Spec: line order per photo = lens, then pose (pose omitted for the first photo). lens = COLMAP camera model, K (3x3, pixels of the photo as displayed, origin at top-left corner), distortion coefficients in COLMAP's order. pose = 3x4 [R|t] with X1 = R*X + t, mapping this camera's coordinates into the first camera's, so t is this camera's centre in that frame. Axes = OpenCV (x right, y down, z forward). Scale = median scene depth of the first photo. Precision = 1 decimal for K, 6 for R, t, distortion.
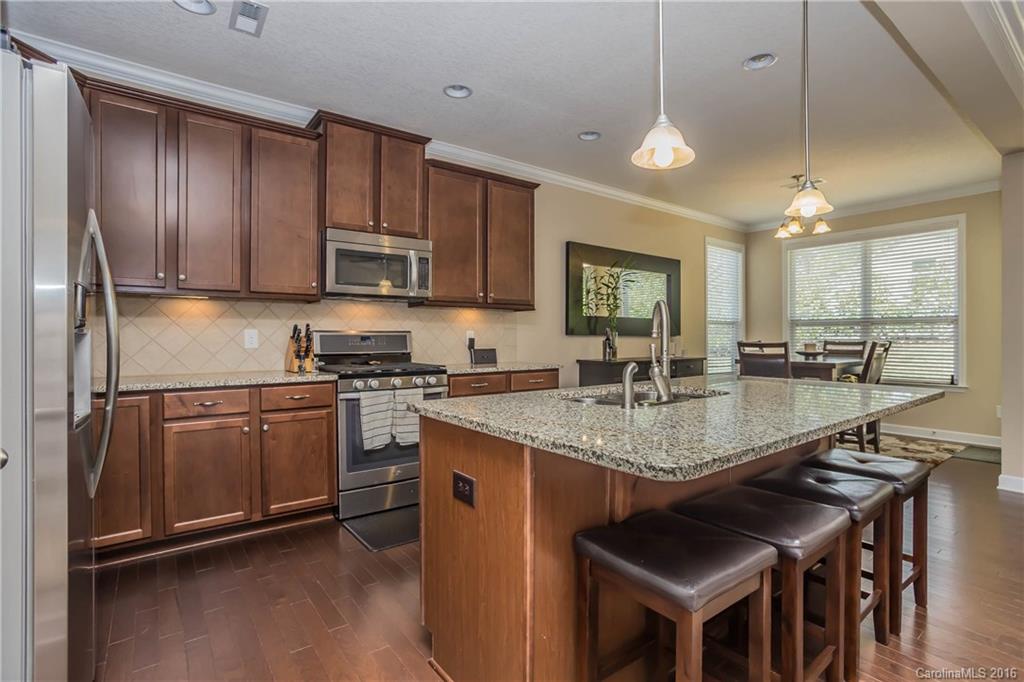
lens RADIAL K [[493.7, 0, 512.0], [0, 493.7, 341.0], [0, 0, 1]] dist [-0.061748, 0.029543]
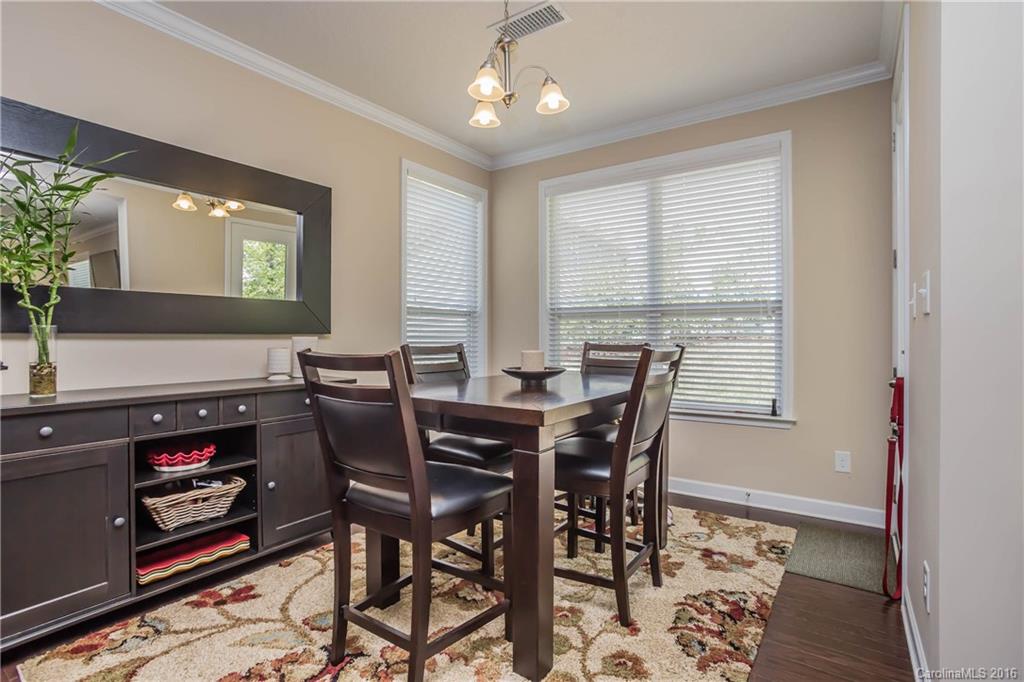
lens RADIAL K [[493.7, 0, 512.0], [0, 493.7, 341.0], [0, 0, 1]] dist [-0.061748, 0.029543]
pose [[0.953667, -0.004974, 0.300823, 0.395495], [0.003802, 0.999983, 0.004483, -0.006242], [-0.300840, -0.003132, 0.953670, 0.483639]]
